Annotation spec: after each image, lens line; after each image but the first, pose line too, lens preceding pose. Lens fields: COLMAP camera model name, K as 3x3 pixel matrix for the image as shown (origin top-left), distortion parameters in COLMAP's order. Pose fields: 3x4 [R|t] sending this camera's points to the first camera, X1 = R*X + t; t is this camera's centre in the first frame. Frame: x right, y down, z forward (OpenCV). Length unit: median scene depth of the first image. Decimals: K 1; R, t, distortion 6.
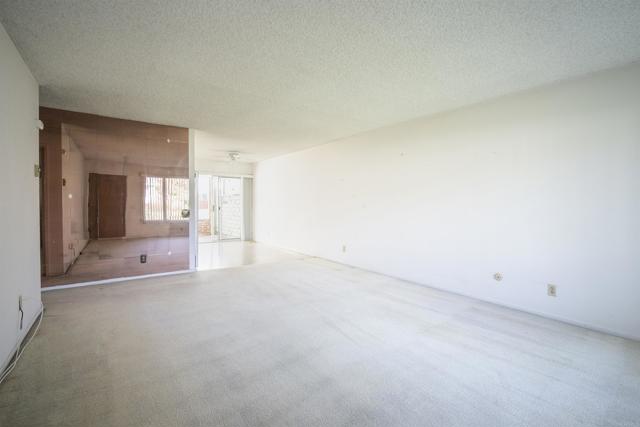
lens RADIAL K [[293.0, 0, 323.4], [0, 293.0, 206.6], [0, 0, 1]] dist [-0.017707, 0.000285]
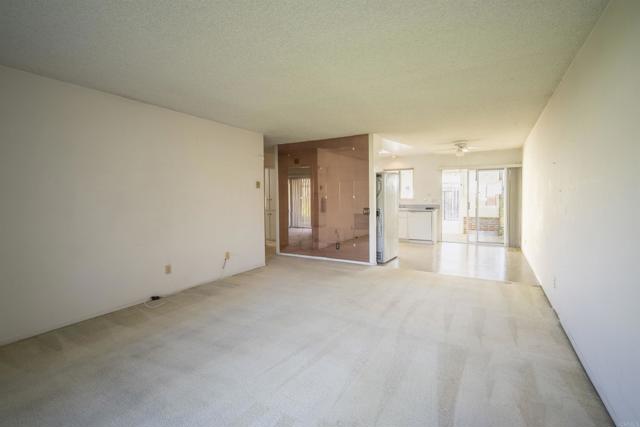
lens RADIAL K [[293.0, 0, 323.4], [0, 293.0, 206.6], [0, 0, 1]] dist [-0.017707, 0.000285]
pose [[0.382985, 0.024126, -0.923439, 0.482742], [-0.002044, 0.999679, 0.025270, -0.022102], [0.923752, -0.007791, 0.382911, 0.414093]]
